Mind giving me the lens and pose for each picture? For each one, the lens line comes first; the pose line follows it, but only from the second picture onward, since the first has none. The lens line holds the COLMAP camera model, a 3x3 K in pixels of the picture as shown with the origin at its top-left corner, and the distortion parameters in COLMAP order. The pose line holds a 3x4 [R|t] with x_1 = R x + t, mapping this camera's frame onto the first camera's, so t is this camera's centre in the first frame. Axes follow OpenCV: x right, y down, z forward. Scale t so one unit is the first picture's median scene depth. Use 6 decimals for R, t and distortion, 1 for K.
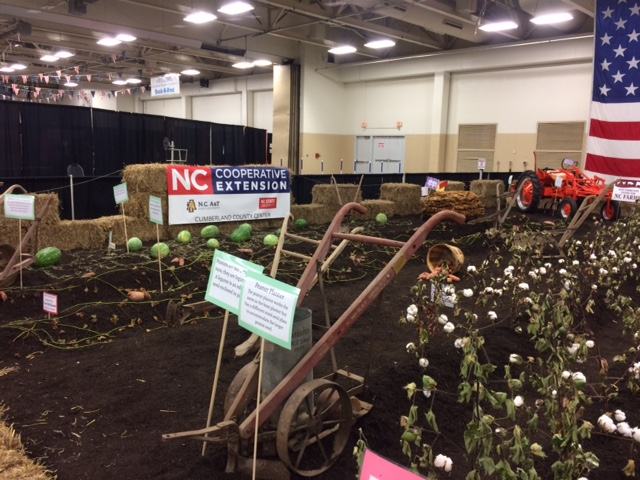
lens RADIAL K [[554.0, 0, 320.0], [0, 554.0, 240.0], [0, 0, 1]] dist [0.085686, -0.124380]
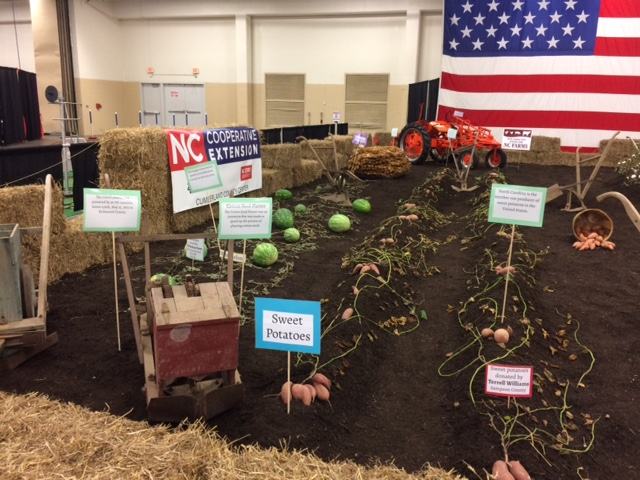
lens RADIAL K [[554.0, 0, 320.0], [0, 554.0, 240.0], [0, 0, 1]] dist [0.085686, -0.124380]
pose [[0.877112, -0.119473, 0.465189, -0.246581], [0.077967, 0.991138, 0.107545, -0.031122], [-0.473915, -0.058059, 0.878654, 0.157020]]
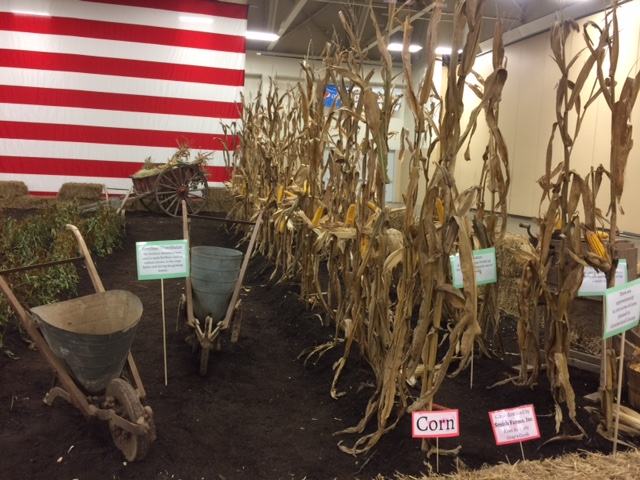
lens RADIAL K [[554.0, 0, 320.0], [0, 554.0, 240.0], [0, 0, 1]] dist [0.085686, -0.124380]
pose [[0.531984, -0.119299, 0.838308, 0.132393], [0.115103, 0.991024, 0.067988, 0.041256], [-0.838895, 0.060323, 0.540941, -0.232547]]
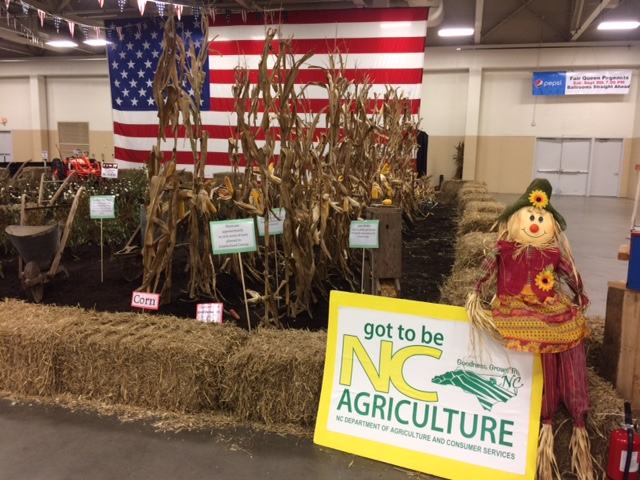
lens RADIAL K [[554.0, 0, 320.0], [0, 554.0, 240.0], [0, 0, 1]] dist [0.085686, -0.124380]
pose [[0.868870, -0.082581, 0.488104, 0.221621], [0.079793, 0.996458, 0.026550, 0.078371], [-0.488567, 0.015879, 0.872382, -0.443155]]
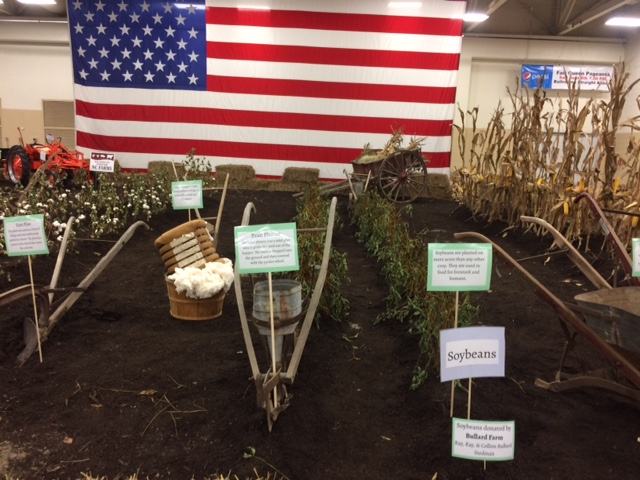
lens RADIAL K [[554.0, 0, 320.0], [0, 554.0, 240.0], [0, 0, 1]] dist [0.085686, -0.124380]
pose [[0.723996, -0.114199, 0.680285, 0.043601], [0.089194, 0.993420, 0.071840, 0.023924], [-0.684013, 0.008666, 0.729418, -0.137357]]
